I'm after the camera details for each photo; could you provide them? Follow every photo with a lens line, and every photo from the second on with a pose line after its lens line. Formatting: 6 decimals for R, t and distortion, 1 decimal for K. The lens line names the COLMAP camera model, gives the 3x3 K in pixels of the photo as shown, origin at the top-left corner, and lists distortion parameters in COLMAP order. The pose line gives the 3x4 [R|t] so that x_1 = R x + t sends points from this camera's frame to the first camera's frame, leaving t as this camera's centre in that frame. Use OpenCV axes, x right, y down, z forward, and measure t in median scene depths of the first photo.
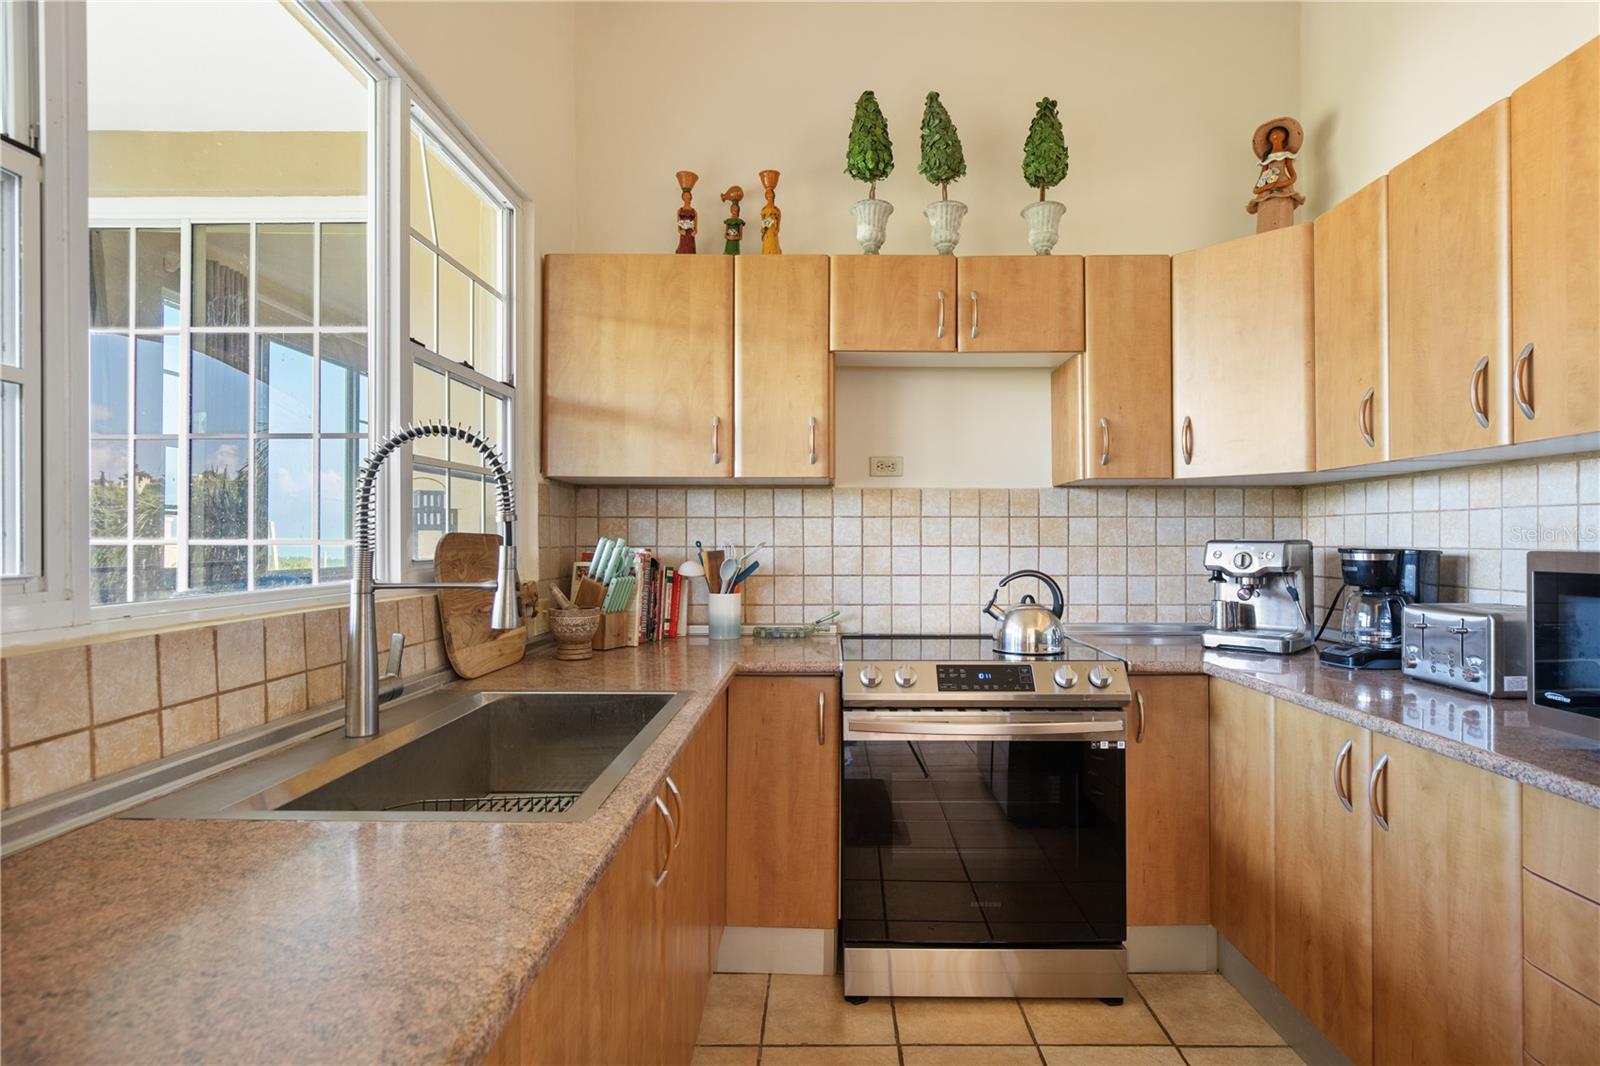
lens RADIAL K [[871.9, 0, 800.0], [0, 871.9, 533.0], [0, 0, 1]] dist [-0.001761, -0.000410]
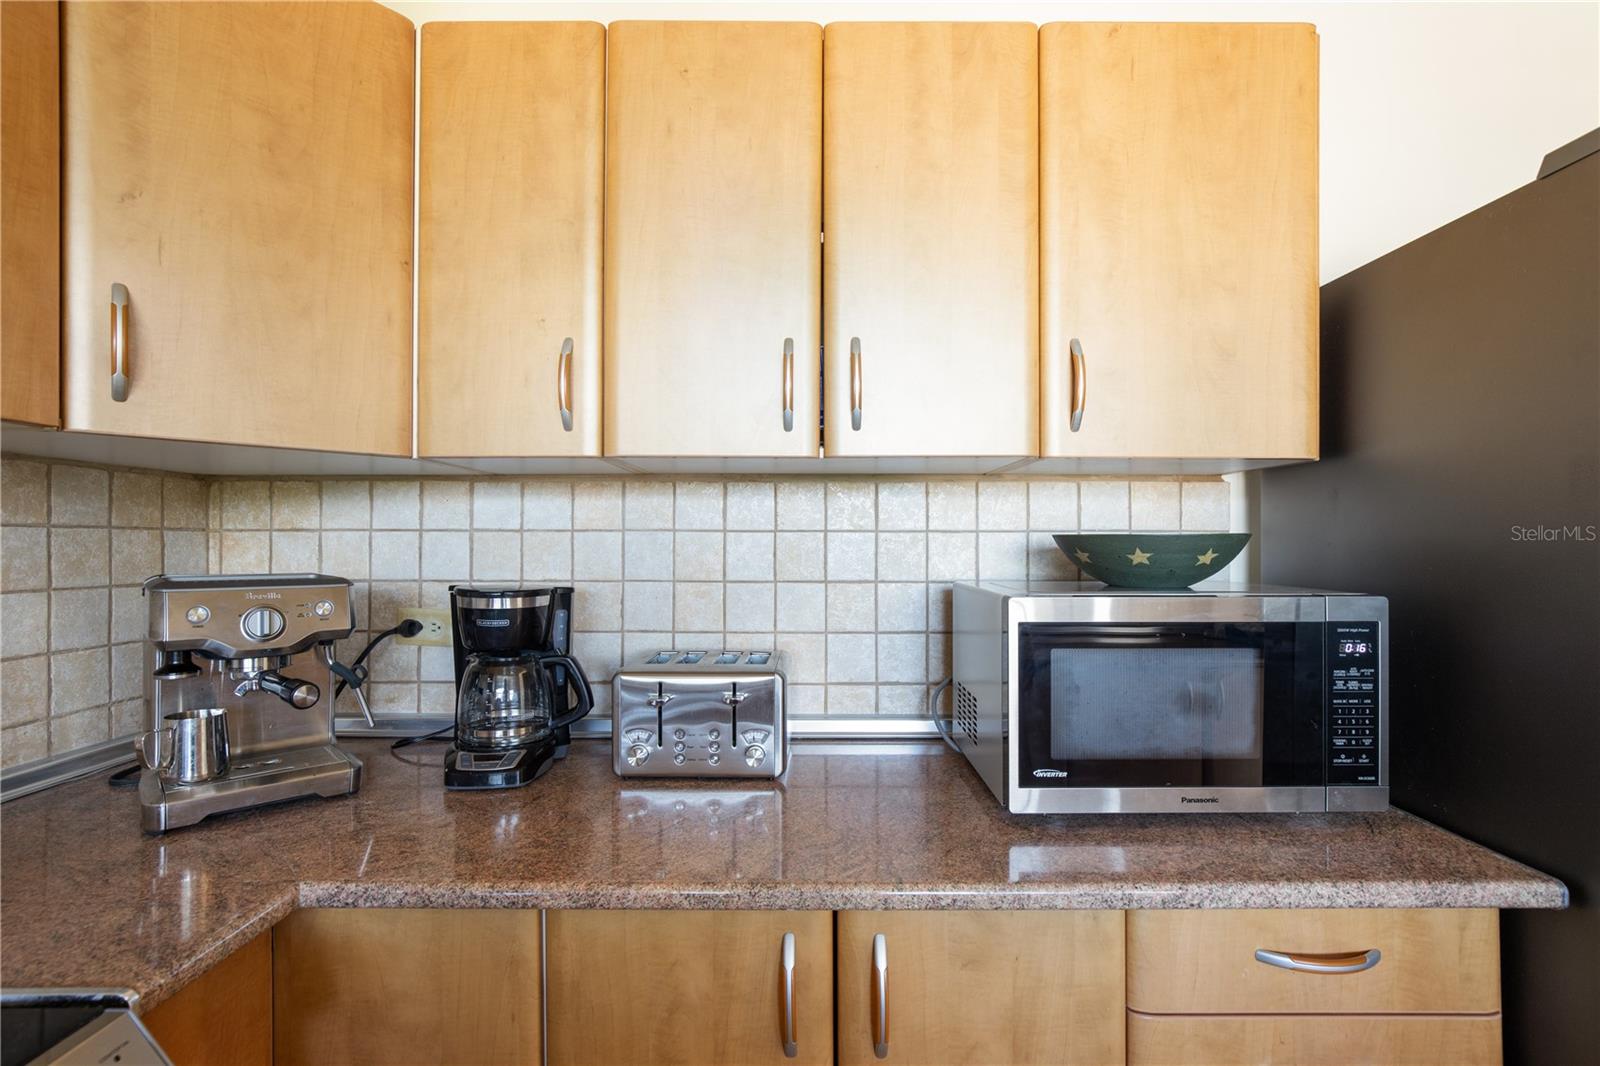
lens RADIAL K [[735.5, 0, 826.5], [0, 735.5, 537.1], [0, 0, 1]] dist [-0.005447, 0.000450]
pose [[-0.015521, 0.007762, 0.999849, 0.111514], [-0.009900, 0.999920, -0.007916, -0.018369], [-0.999831, -0.010021, -0.015443, 0.790766]]
